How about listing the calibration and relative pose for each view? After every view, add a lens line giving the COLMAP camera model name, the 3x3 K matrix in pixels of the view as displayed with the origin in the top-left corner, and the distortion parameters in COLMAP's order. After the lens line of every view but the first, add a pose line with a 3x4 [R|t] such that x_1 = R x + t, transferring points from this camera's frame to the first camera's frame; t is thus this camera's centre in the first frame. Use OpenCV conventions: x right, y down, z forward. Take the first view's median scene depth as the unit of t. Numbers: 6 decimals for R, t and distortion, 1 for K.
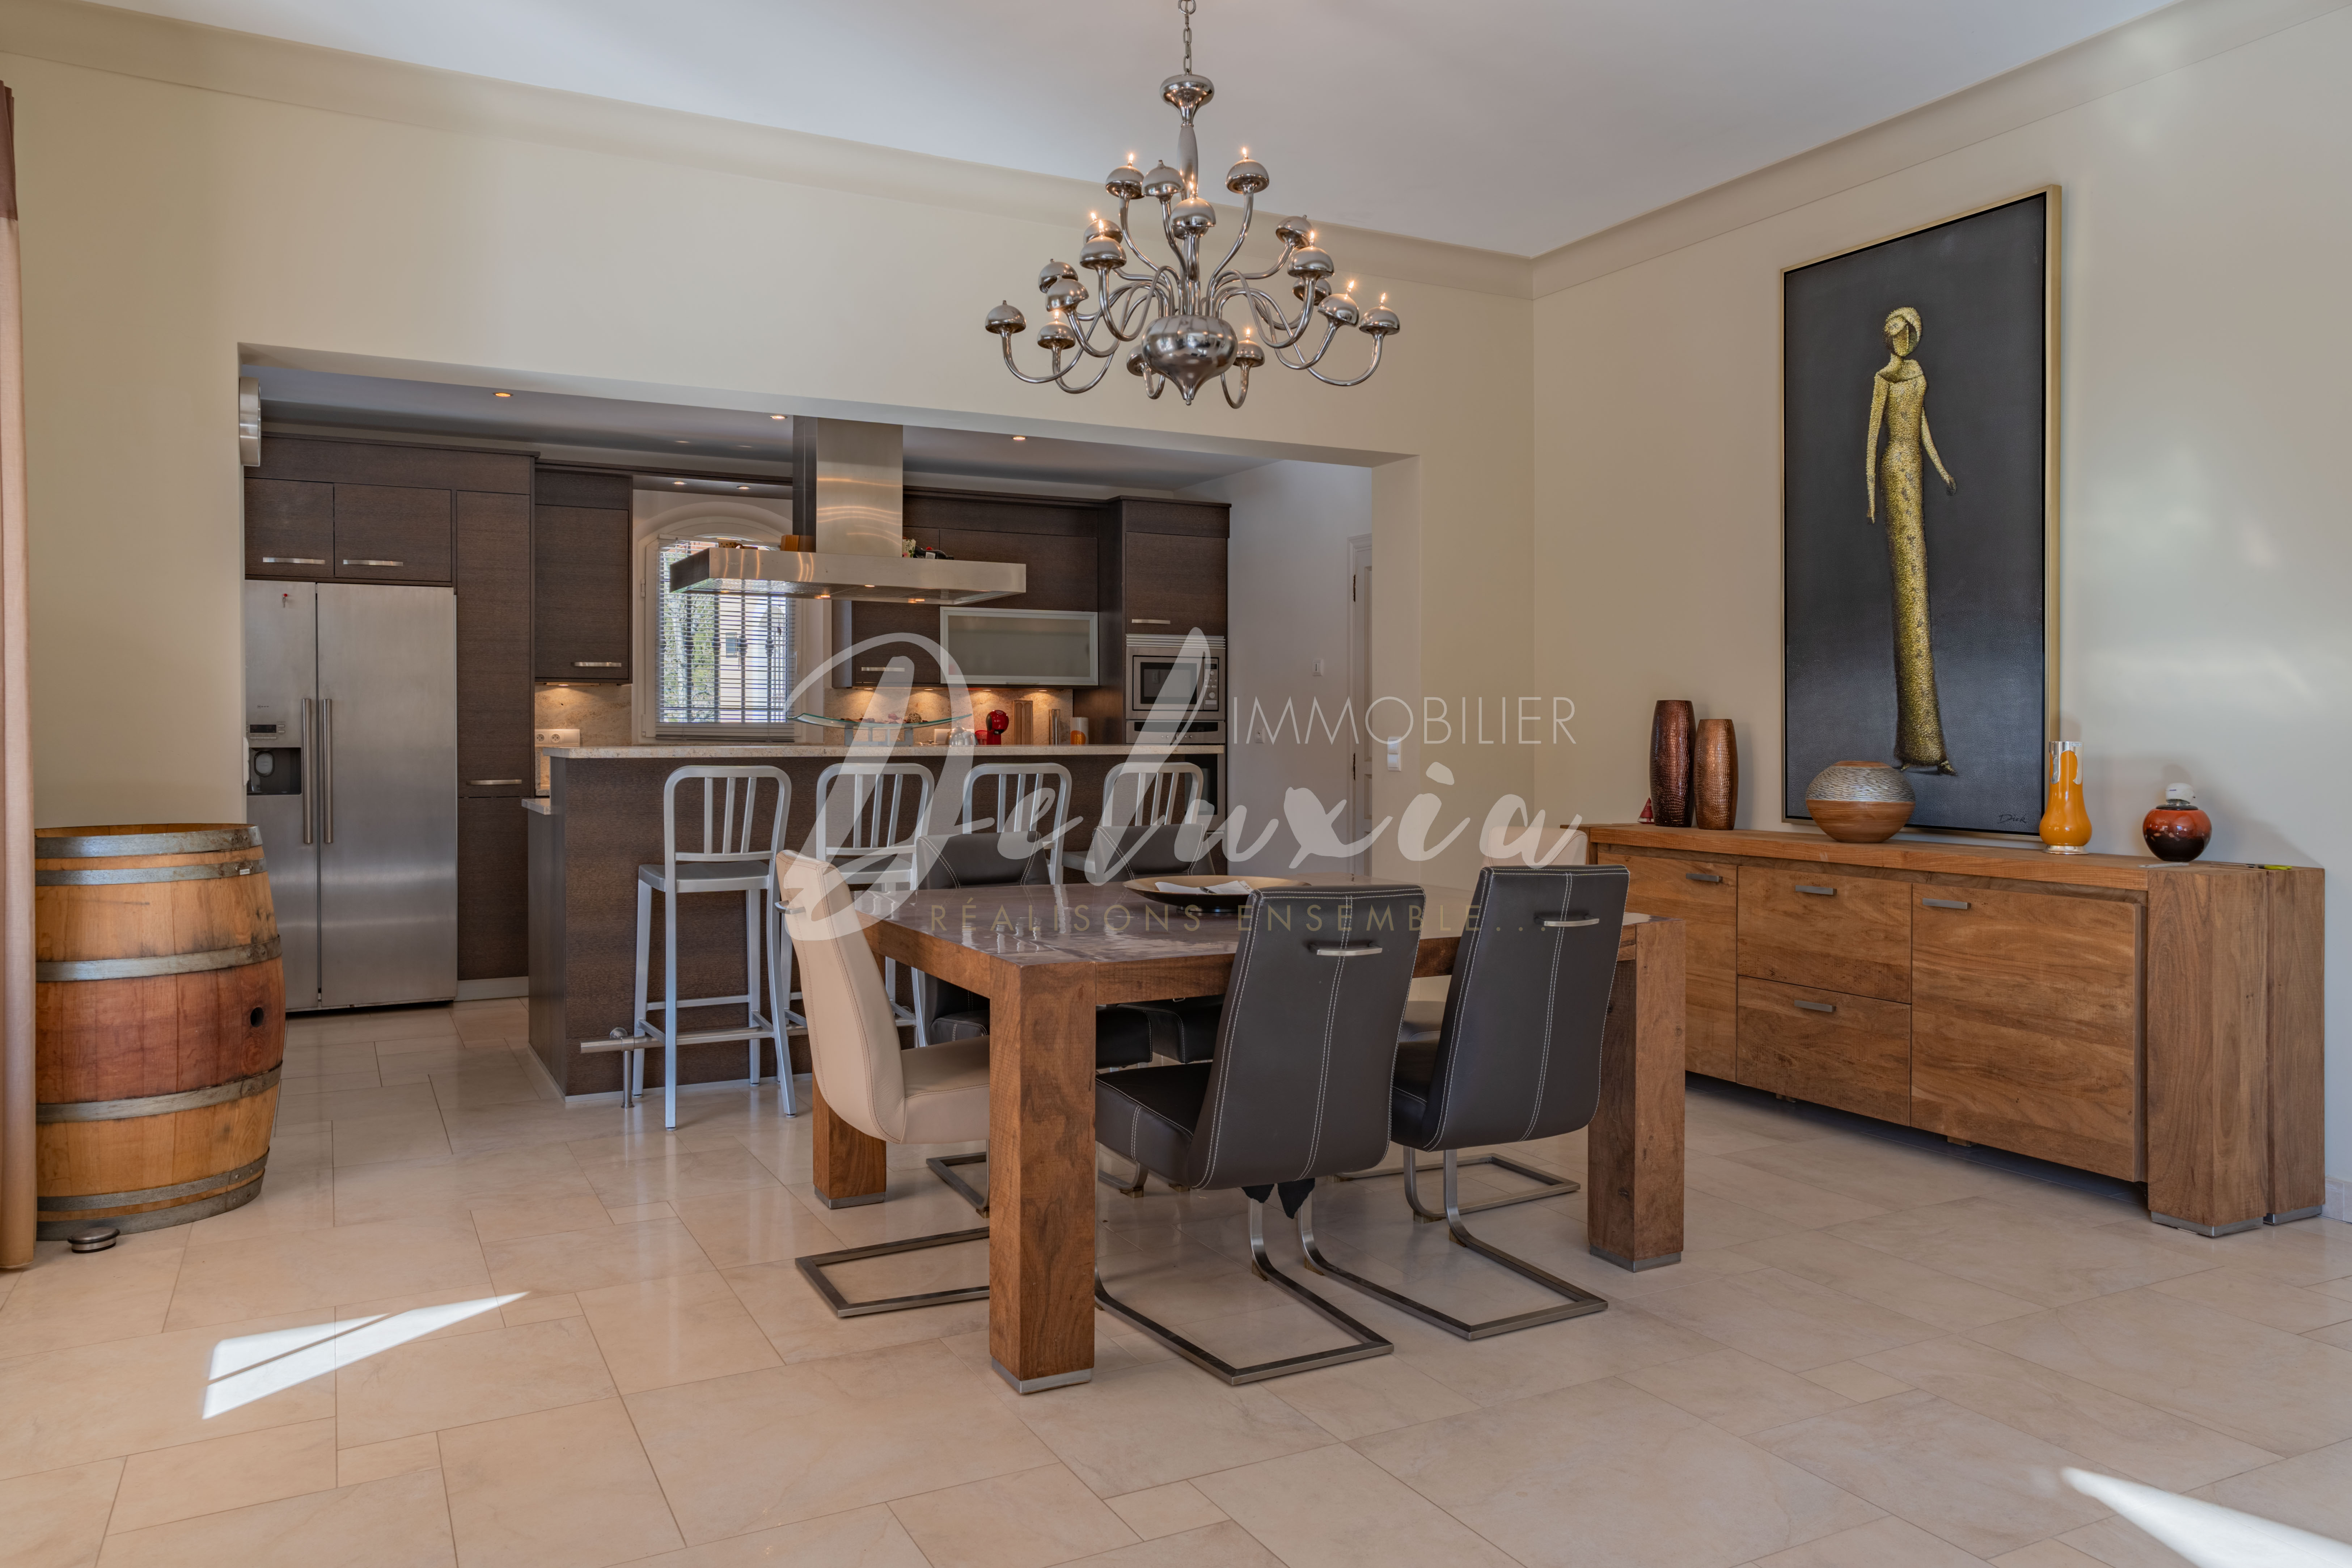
lens RADIAL K [[1594.3, 0, 1172.6], [0, 1594.3, 747.2], [0, 0, 1]] dist [0.001604, -0.039972]
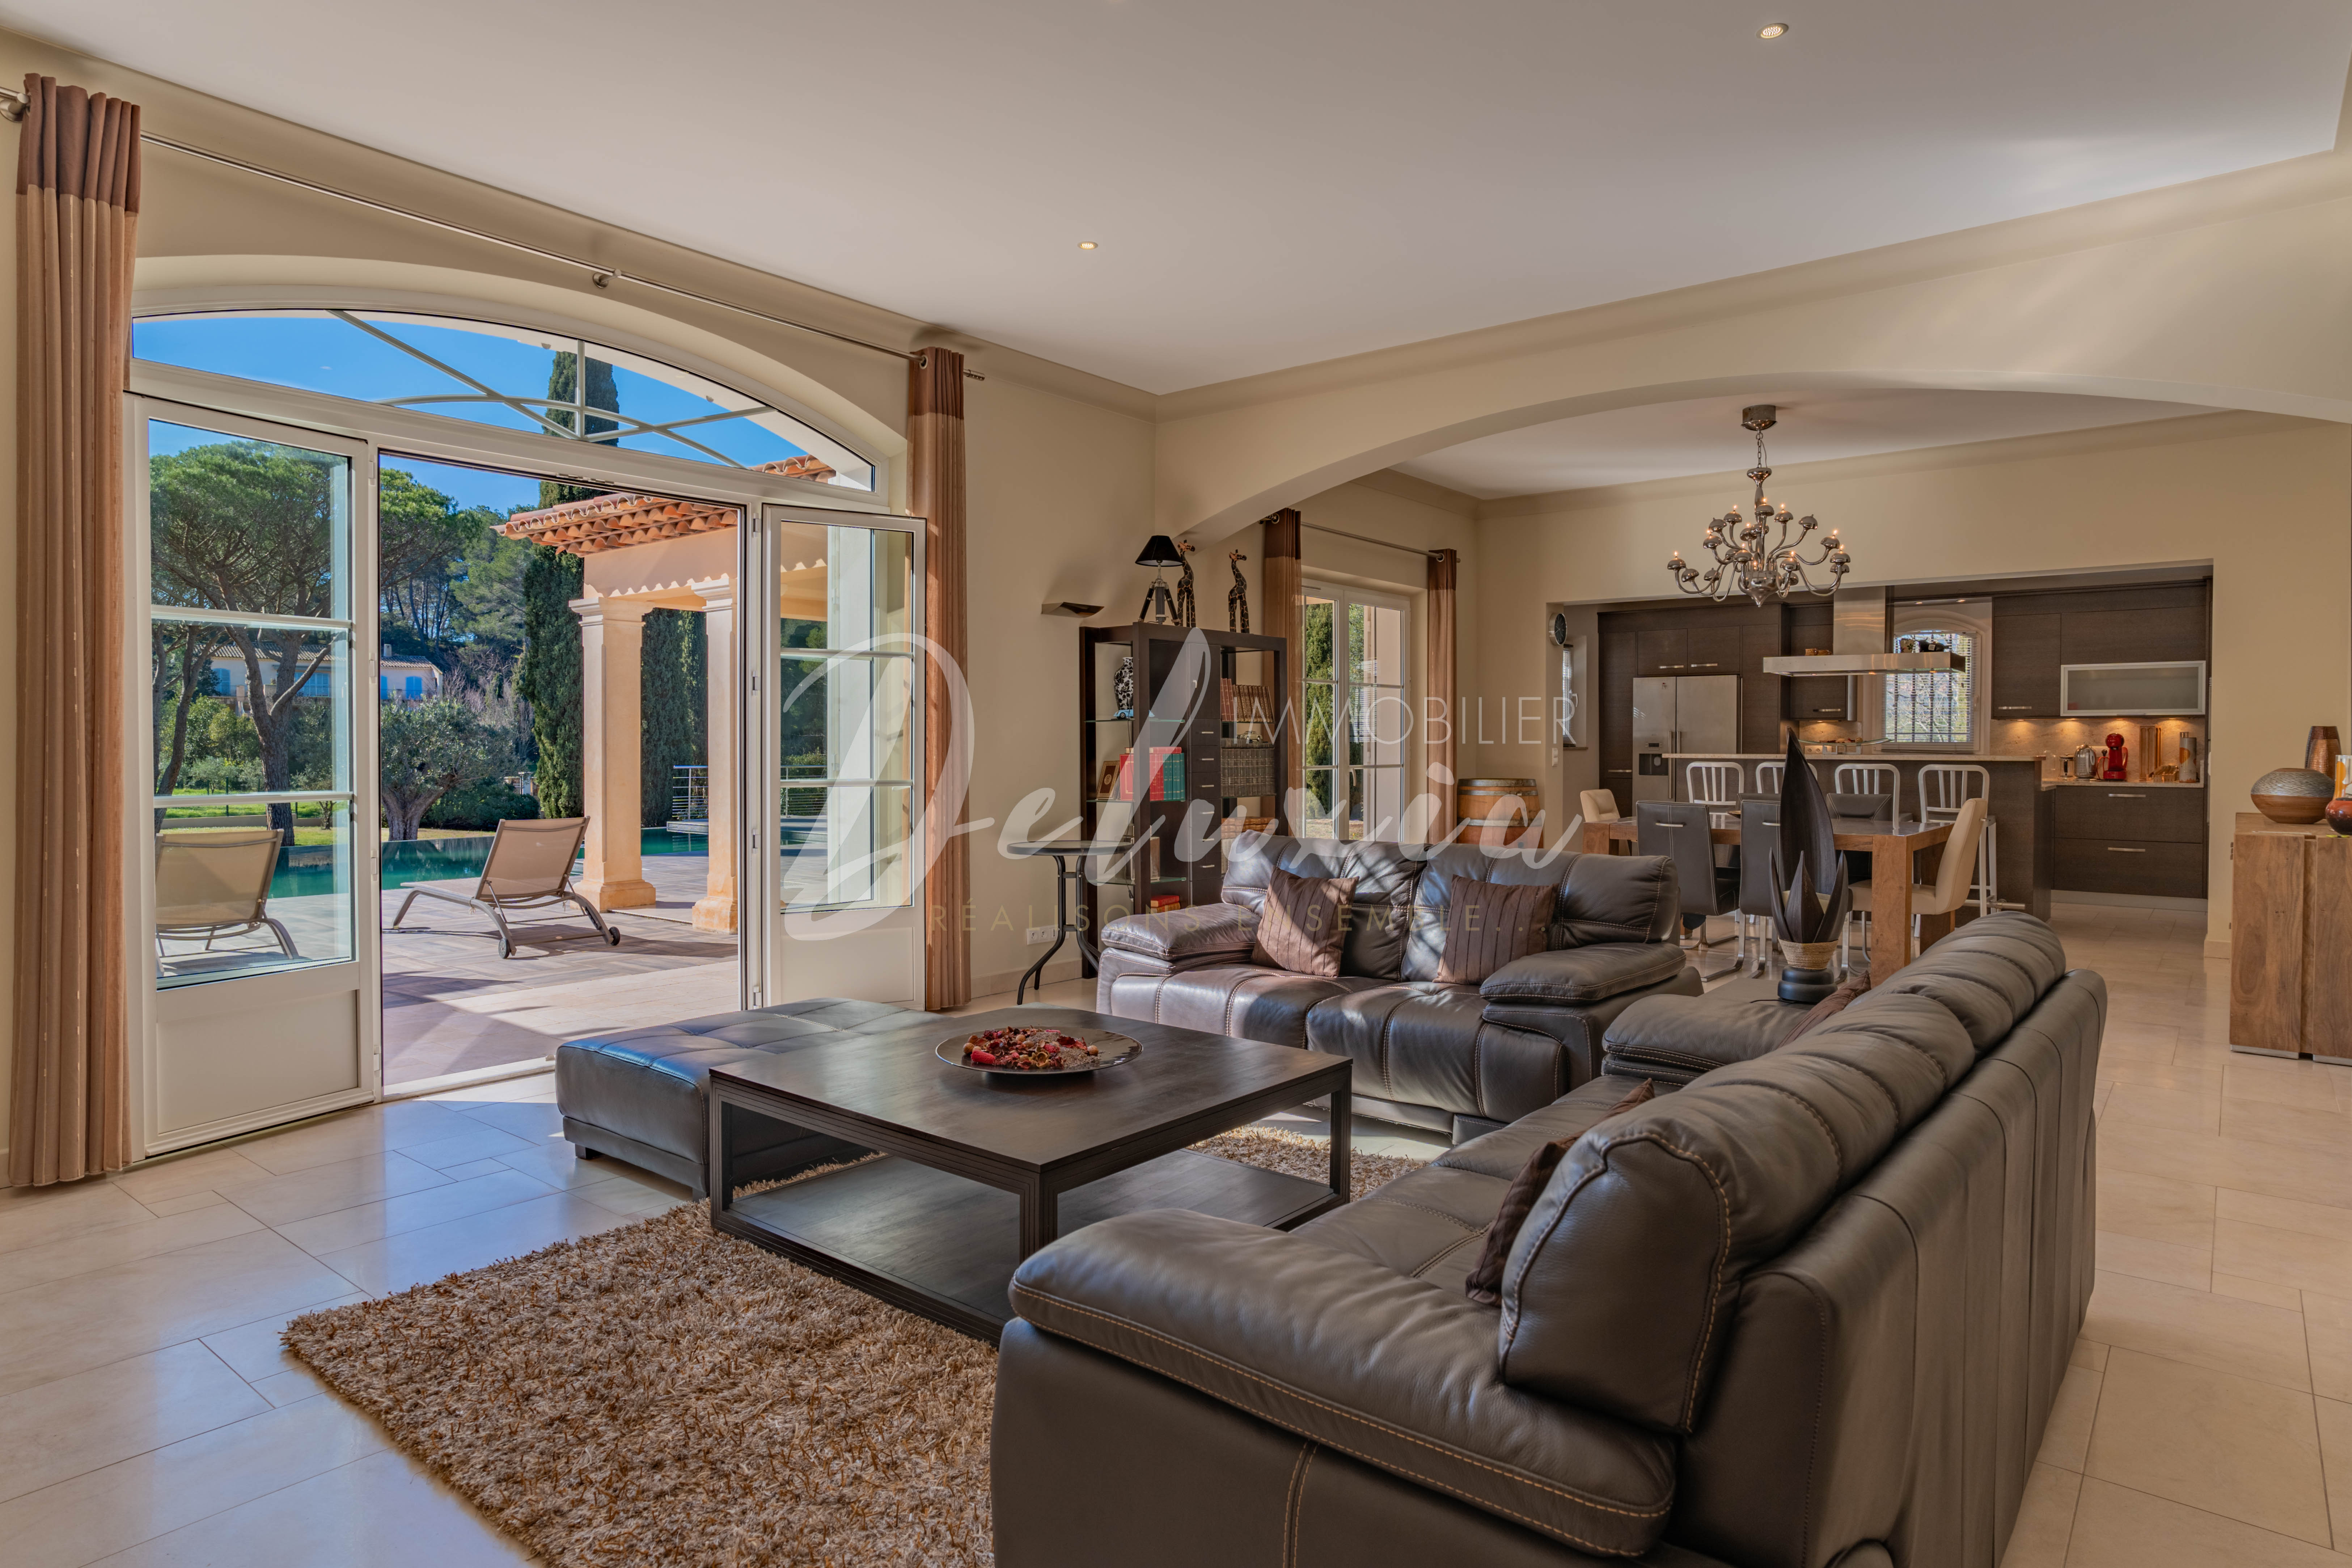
lens RADIAL K [[1335.8, 0, 1176.0], [0, 1335.8, 784.0], [0, 0, 1]] dist [-0.000148, -0.000034]
pose [[0.394385, 0.028352, -0.918508, 0.904153], [-0.012276, 0.999597, 0.025584, 0.003272], [0.918863, 0.001186, 0.394575, -0.351287]]
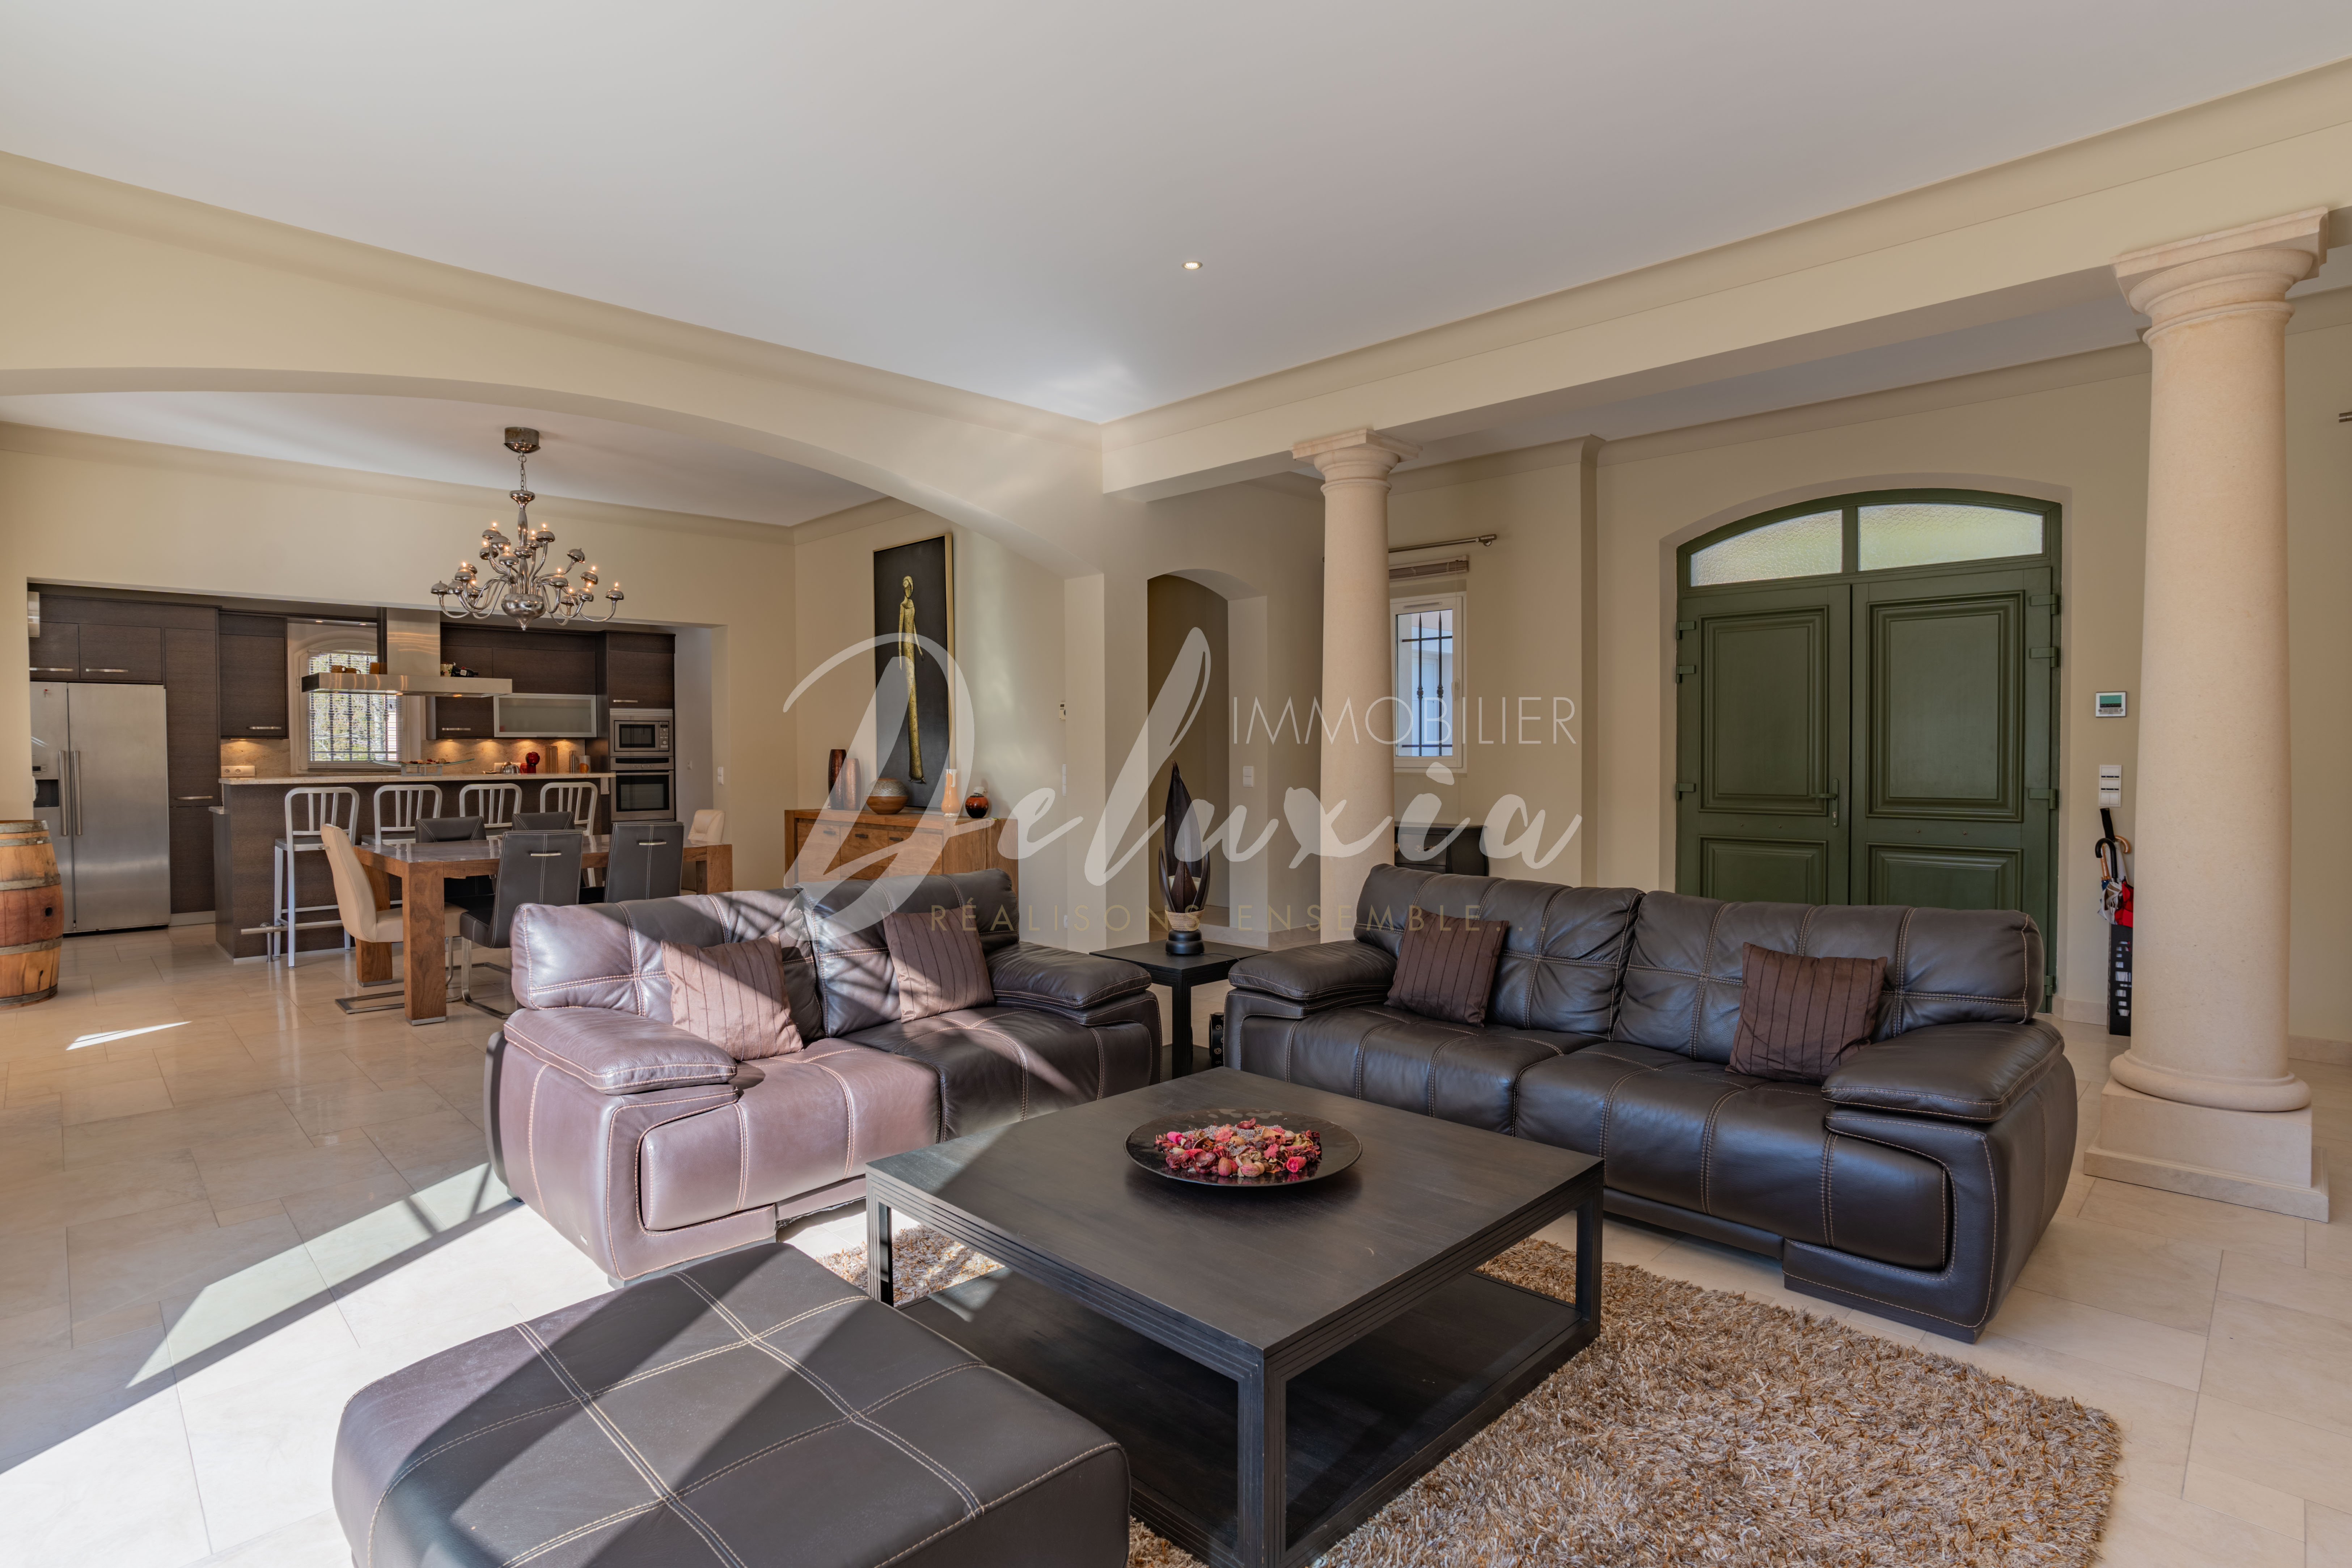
lens RADIAL K [[1215.2, 0, 1138.3], [0, 1215.2, 776.1], [0, 0, 1]] dist [-0.000758, 0.001706]
pose [[0.971242, -0.011837, 0.237800, 0.285307], [0.009280, 0.999887, 0.011868, -0.008714], [-0.237913, -0.009320, 0.971242, -0.583597]]
